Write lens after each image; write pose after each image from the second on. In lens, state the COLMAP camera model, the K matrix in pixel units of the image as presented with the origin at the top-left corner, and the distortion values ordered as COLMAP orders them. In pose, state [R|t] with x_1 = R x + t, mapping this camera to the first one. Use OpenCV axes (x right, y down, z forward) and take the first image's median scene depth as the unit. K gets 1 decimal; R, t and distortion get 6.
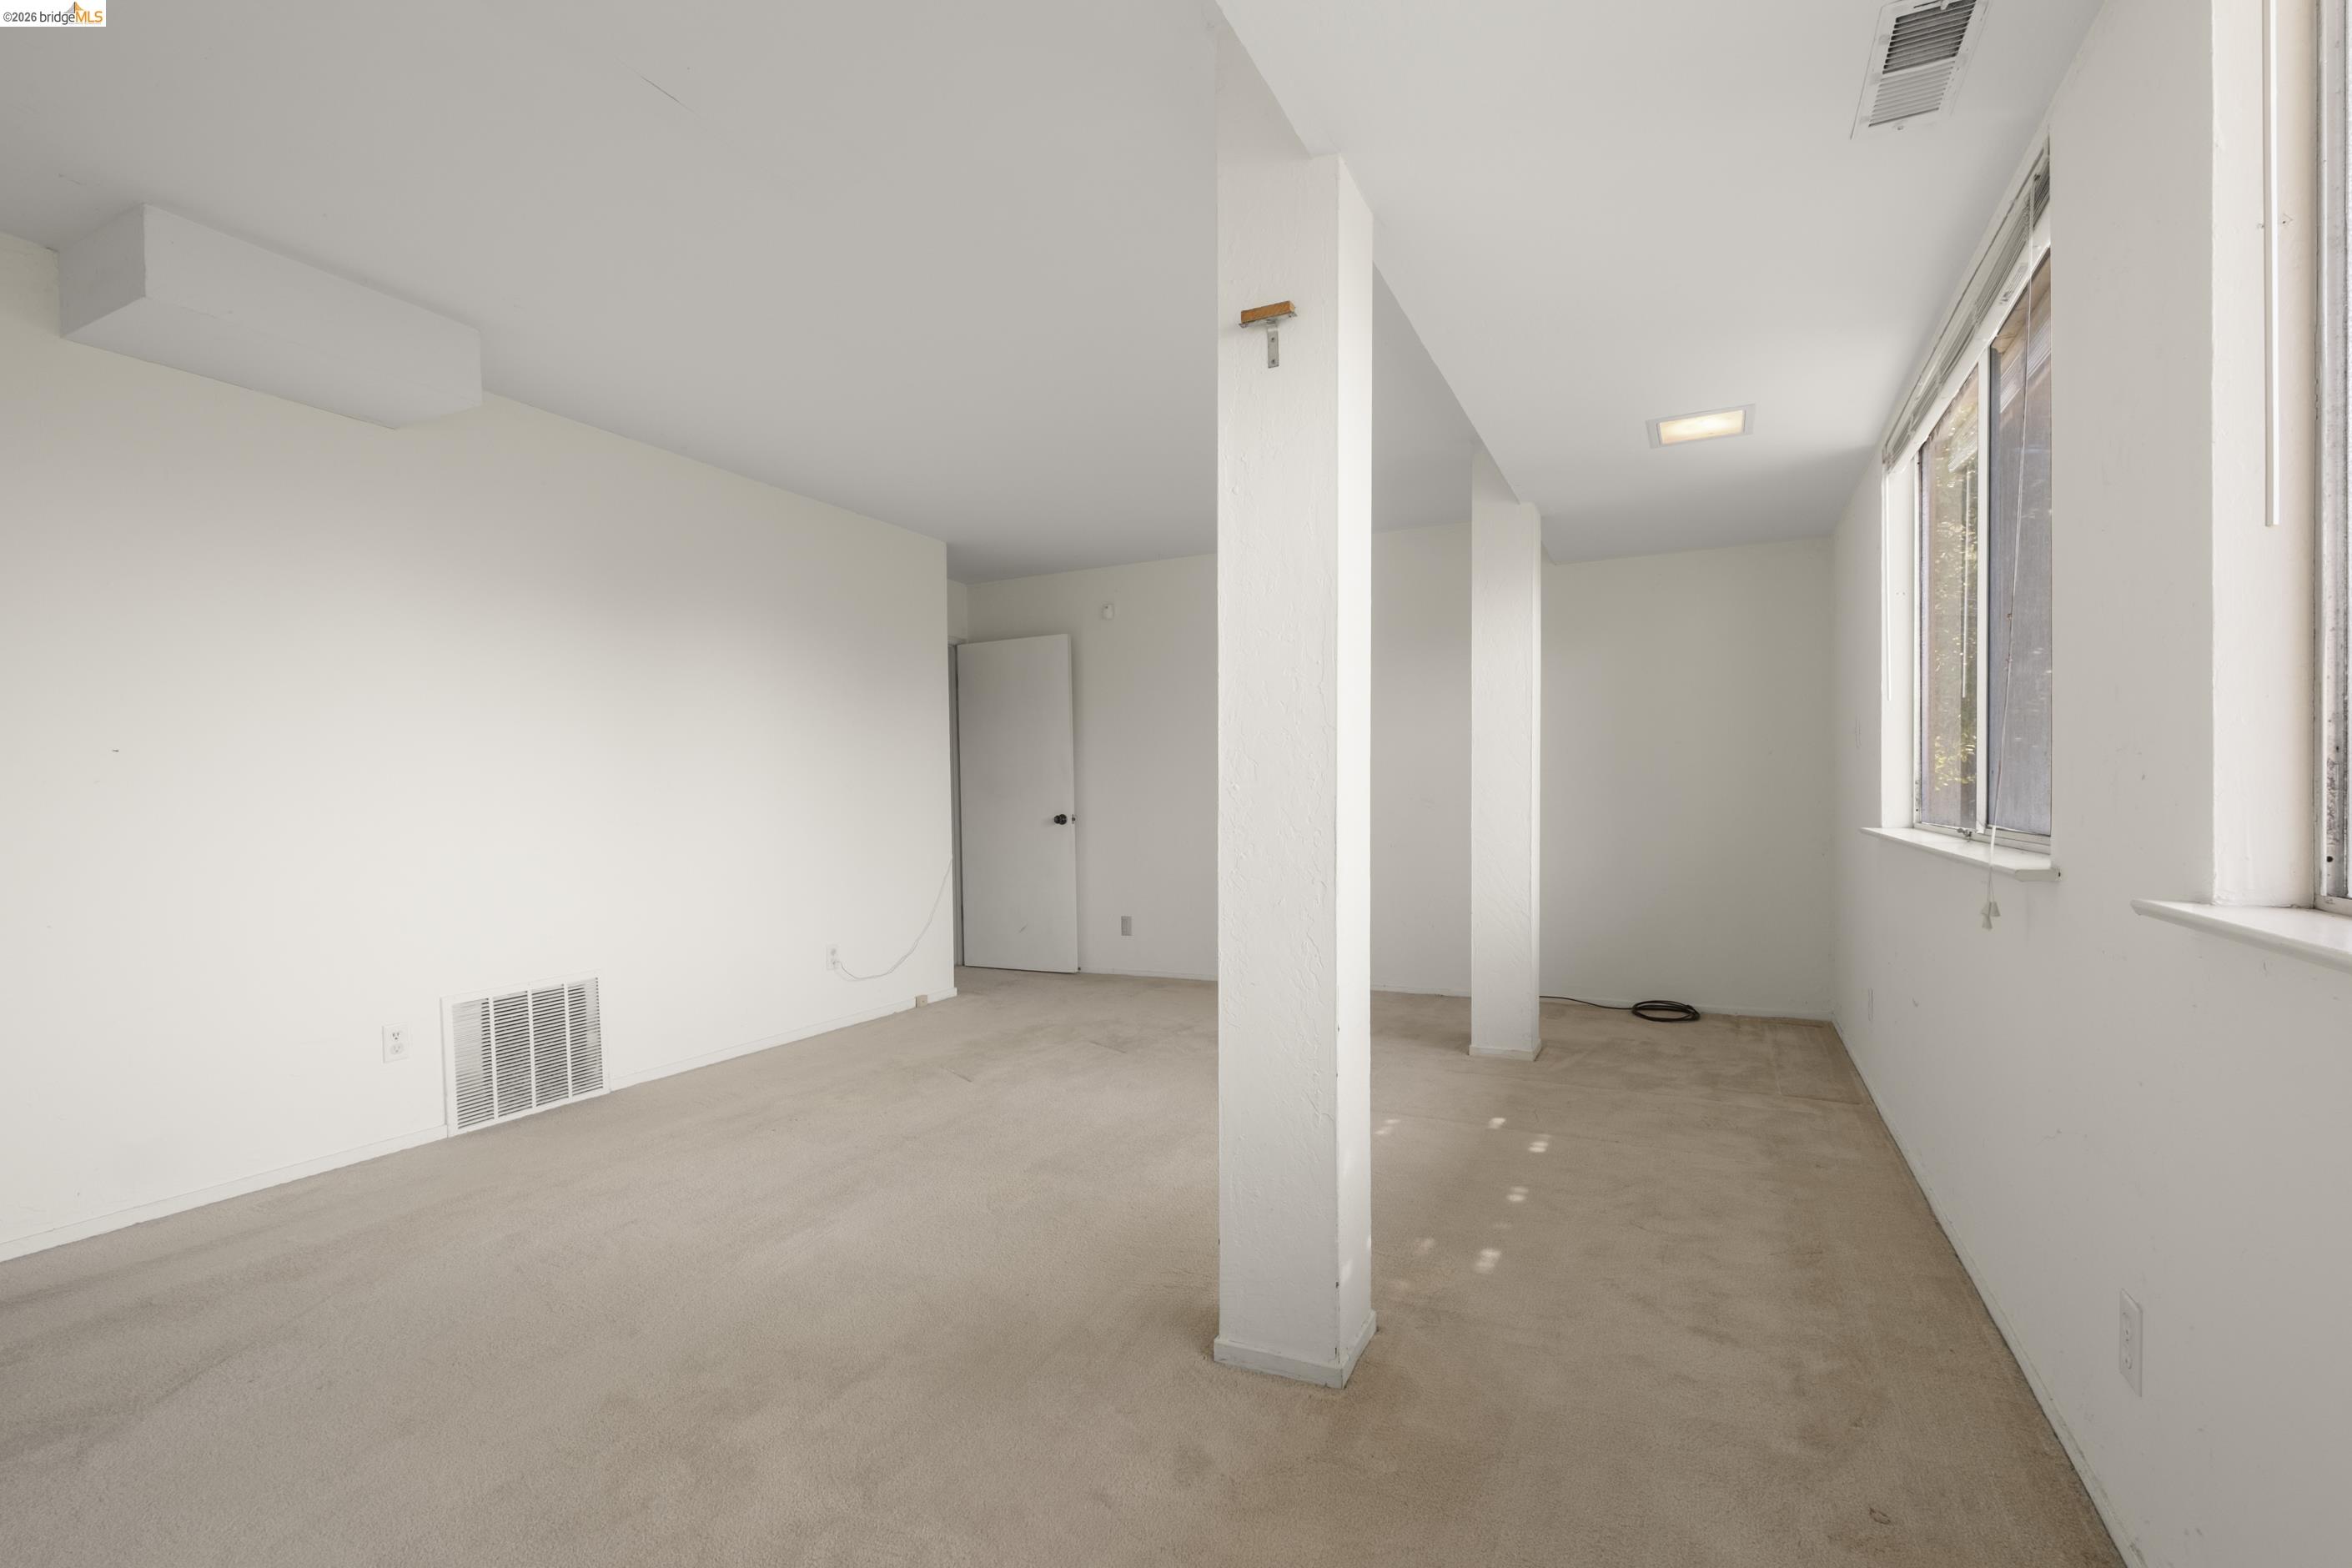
lens RADIAL K [[1033.8, 0, 1174.6], [0, 1033.8, 795.2], [0, 0, 1]] dist [-0.000850, -0.003502]
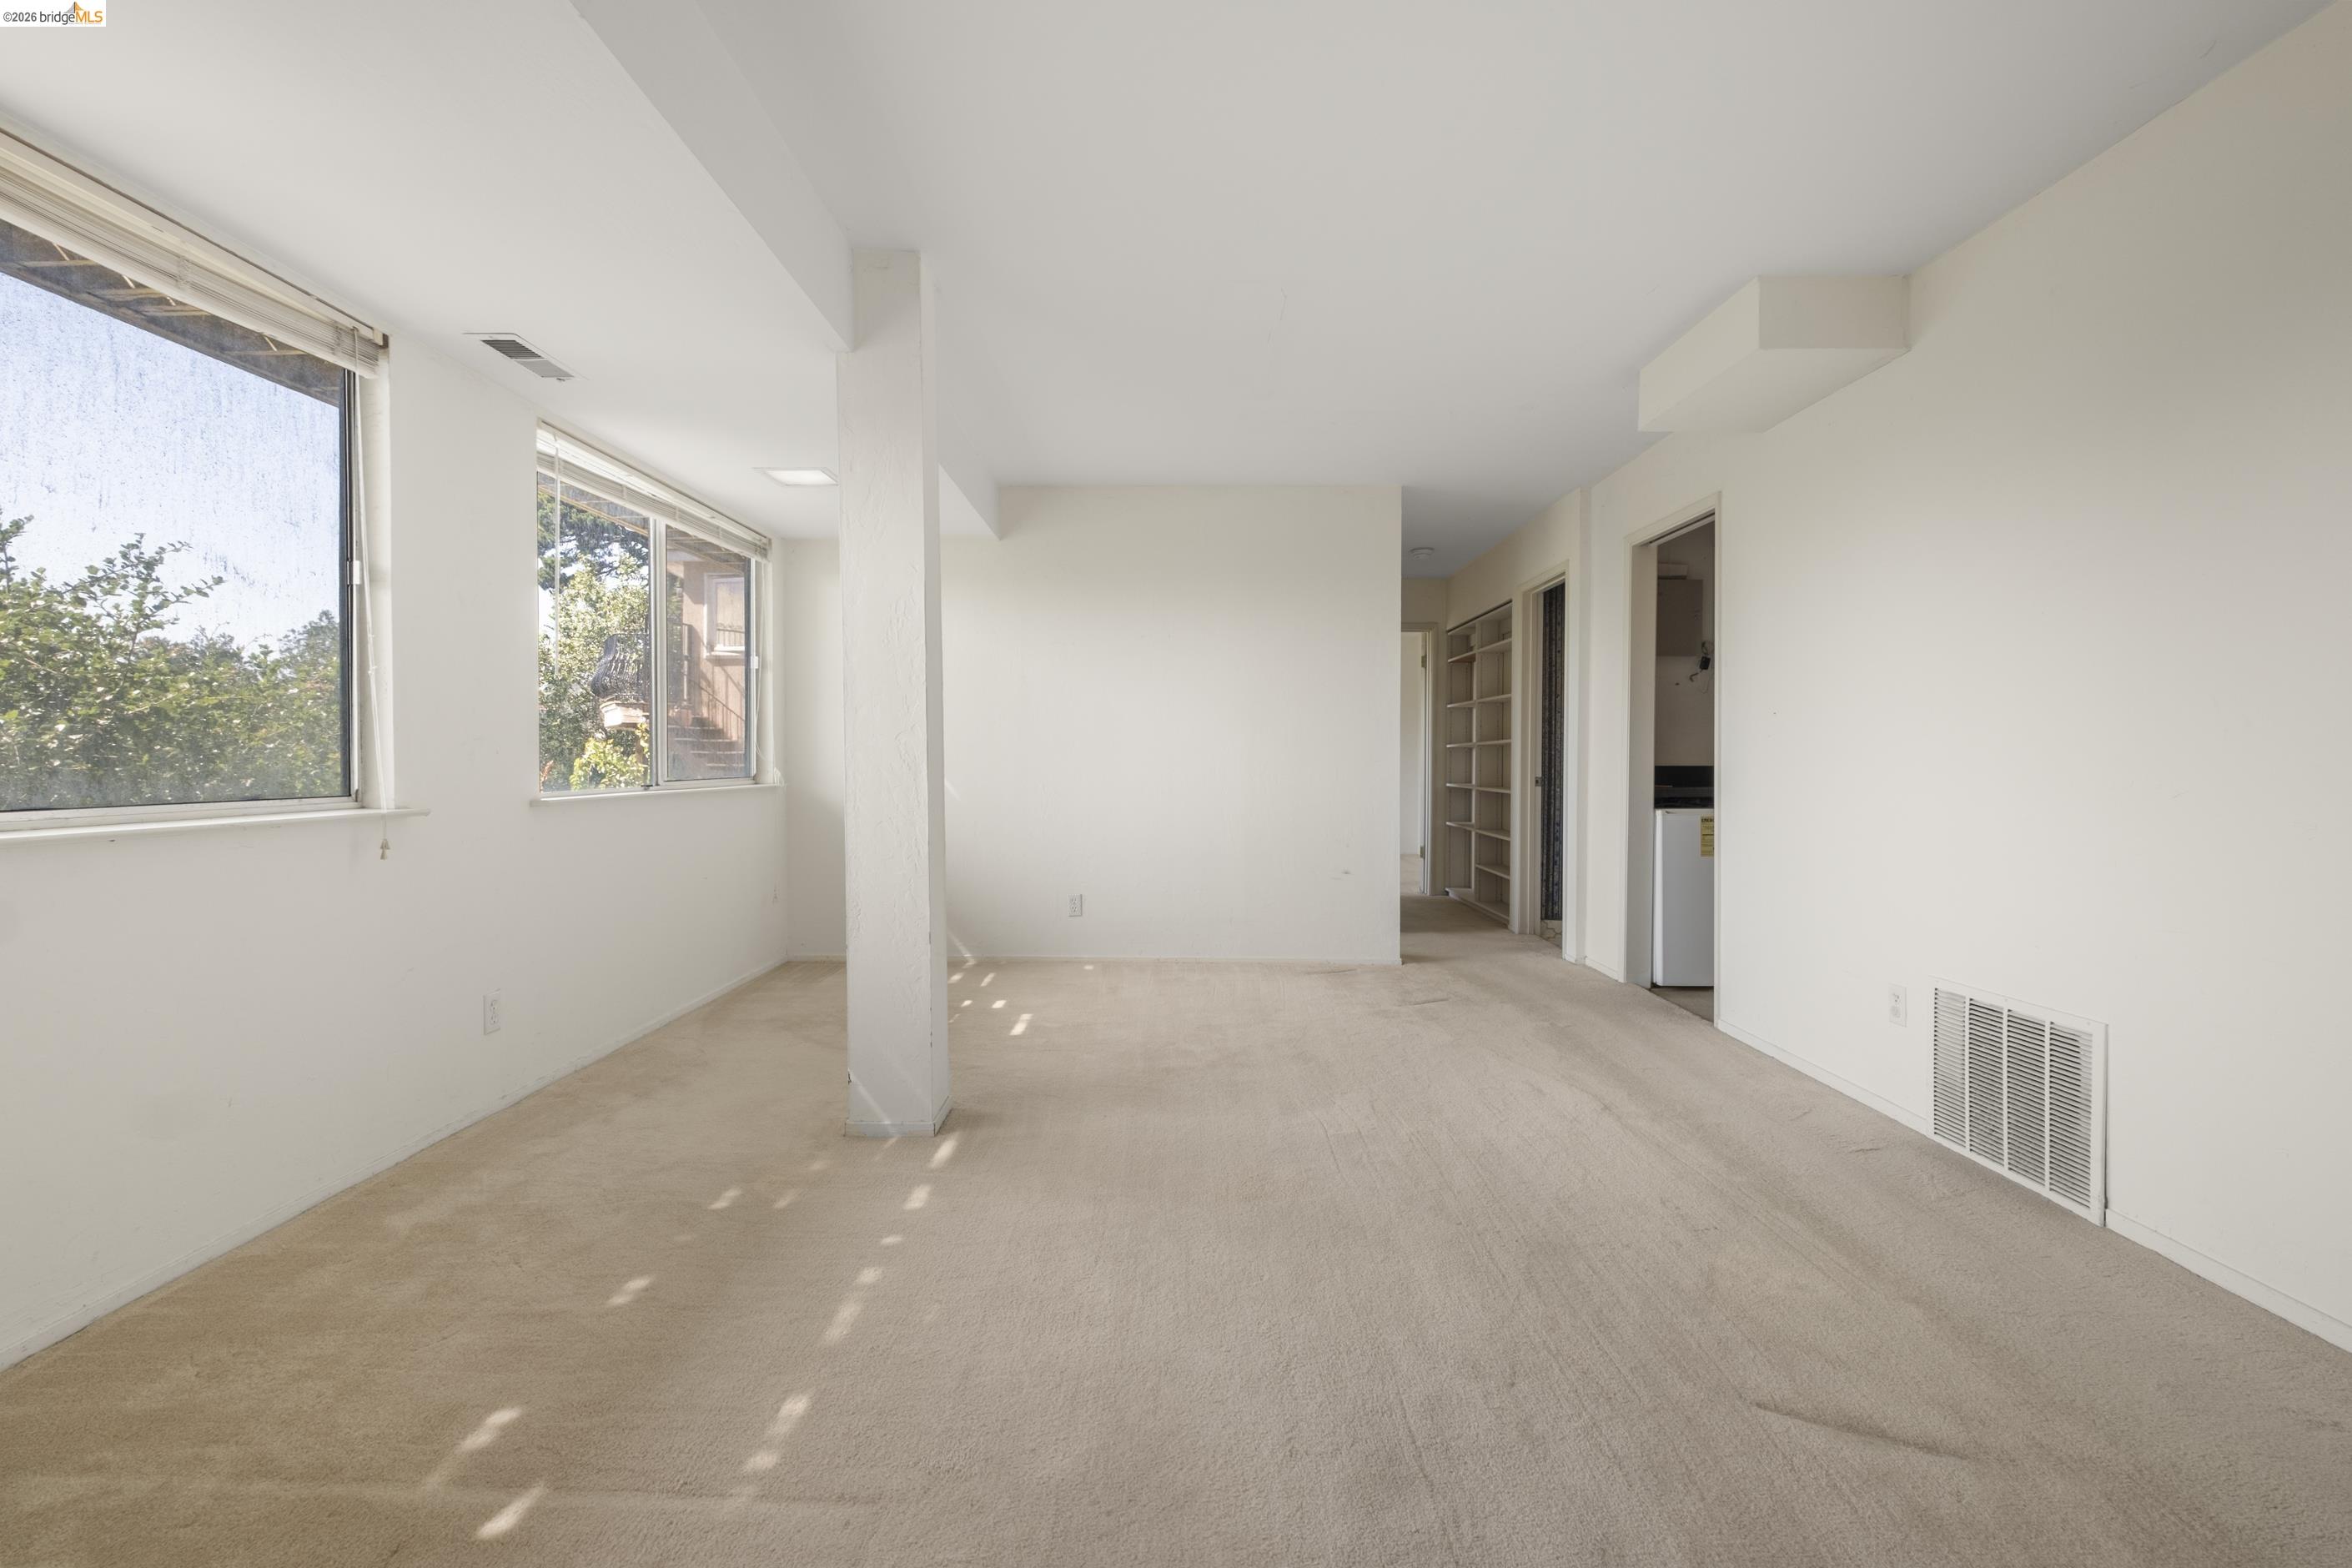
lens RADIAL K [[1033.8, 0, 1174.6], [0, 1033.8, 795.2], [0, 0, 1]] dist [-0.000850, -0.003502]
pose [[-0.893498, 0.021845, -0.448536, 0.235030], [0.004588, 0.999208, 0.039524, 0.005014], [0.449045, 0.033257, -0.892890, 1.389005]]
